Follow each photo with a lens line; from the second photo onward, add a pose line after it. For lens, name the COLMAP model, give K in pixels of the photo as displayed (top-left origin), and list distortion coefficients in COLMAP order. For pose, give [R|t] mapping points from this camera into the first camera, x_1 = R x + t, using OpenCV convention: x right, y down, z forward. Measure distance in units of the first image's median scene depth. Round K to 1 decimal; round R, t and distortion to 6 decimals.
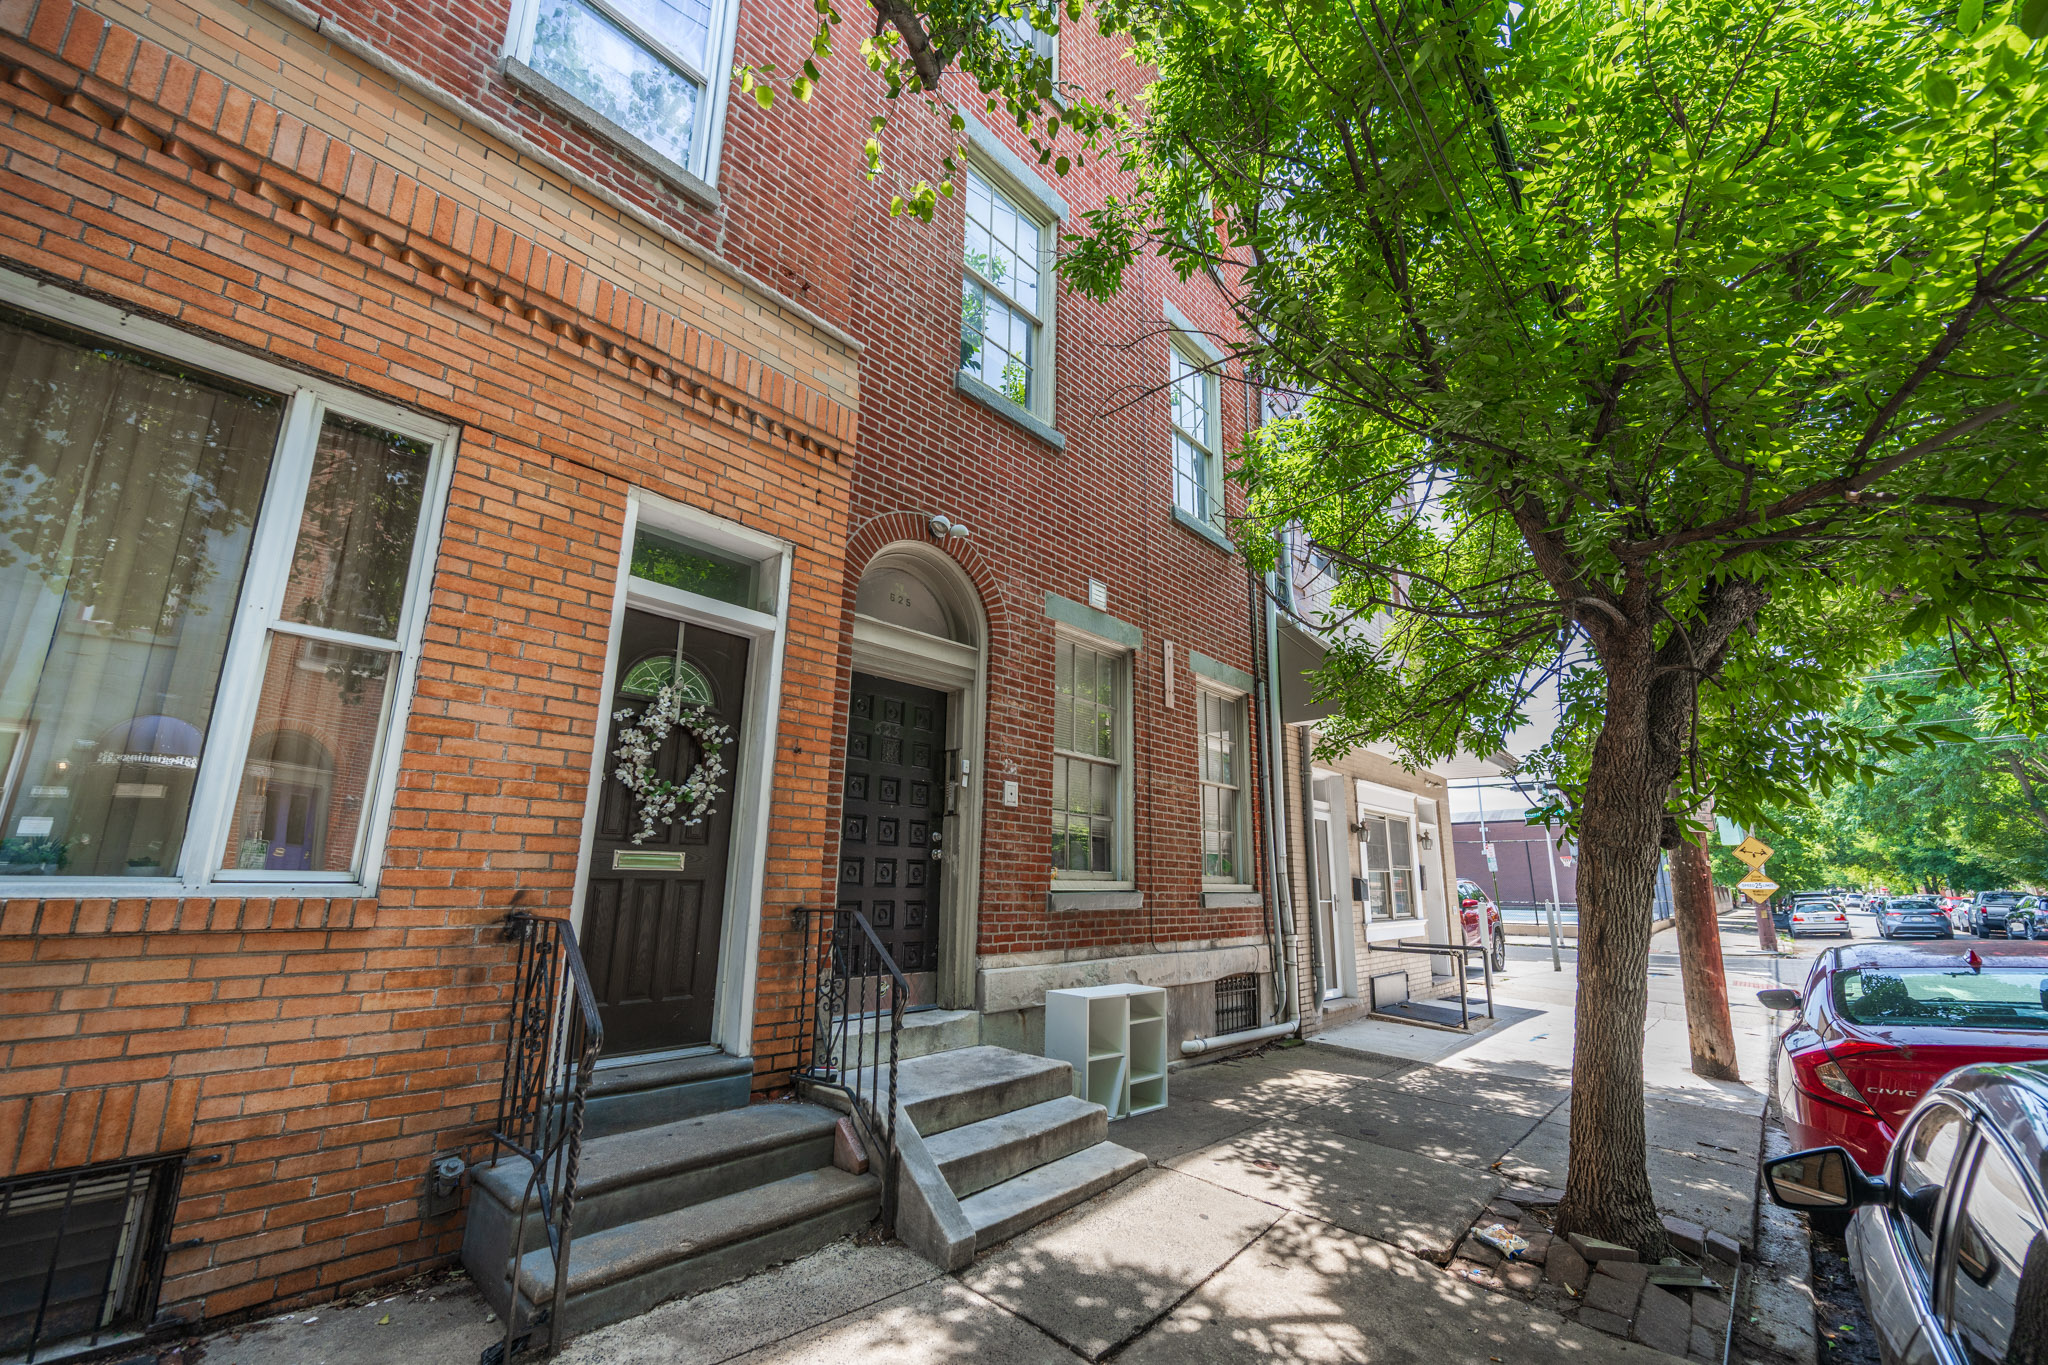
lens RADIAL K [[838.9, 0, 1024.0], [0, 838.9, 682.5], [0, 0, 1]] dist [-0.000050, -0.000318]
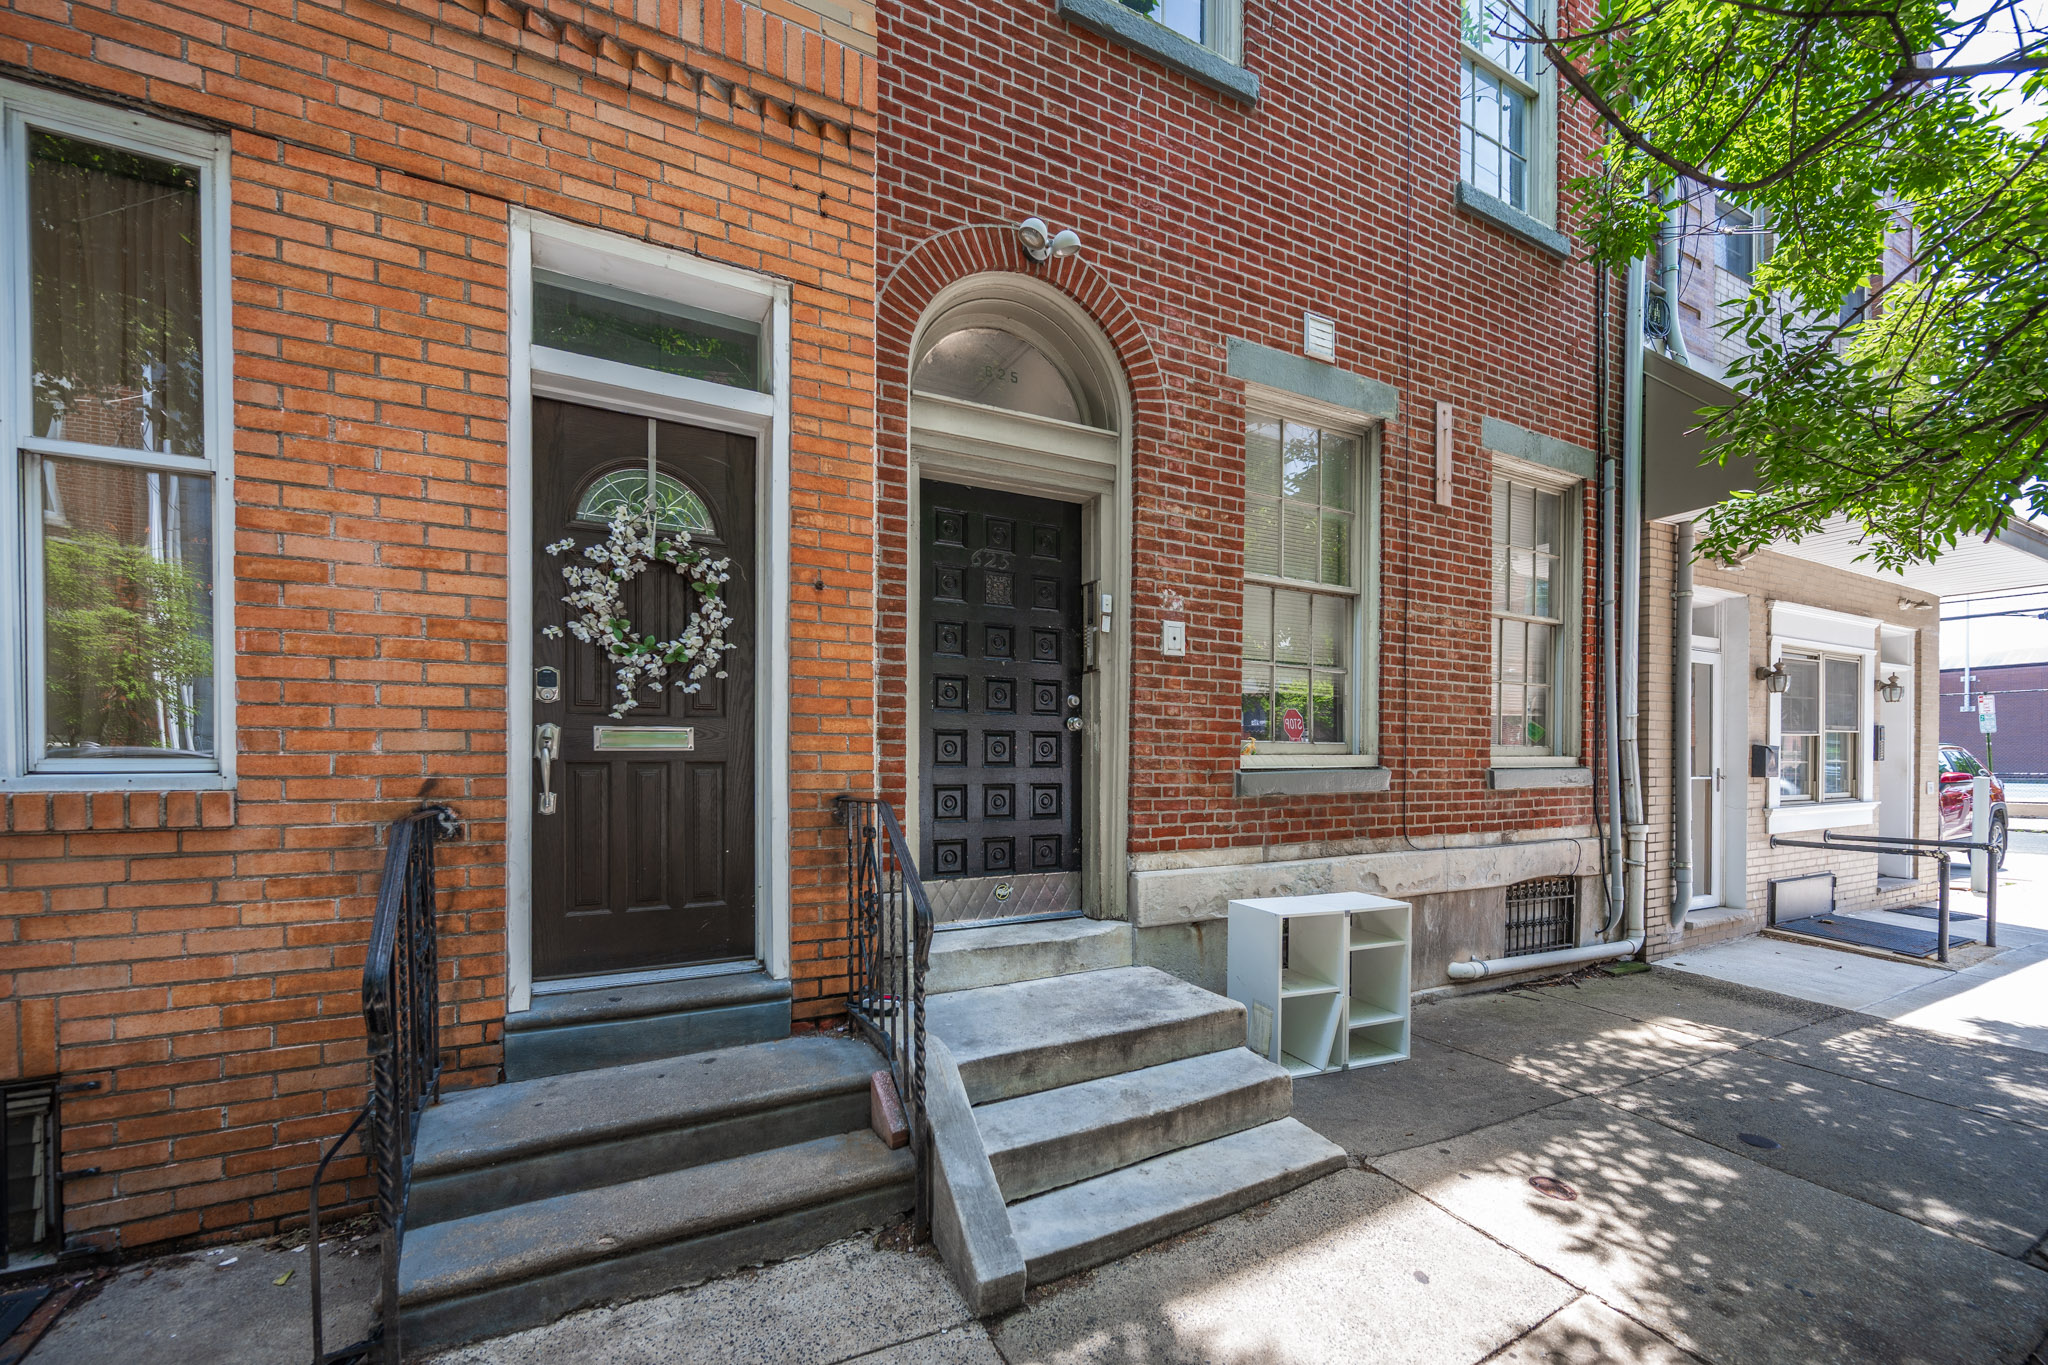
lens RADIAL K [[808.0, 0, 1025.4], [0, 808.0, 756.8], [0, 0, 1]] dist [-0.000768, -0.000349]
pose [[0.935674, -0.014540, -0.352565, 0.115978], [0.094874, 0.972725, 0.211671, 0.079072], [0.339871, -0.231504, 0.911534, 0.330665]]
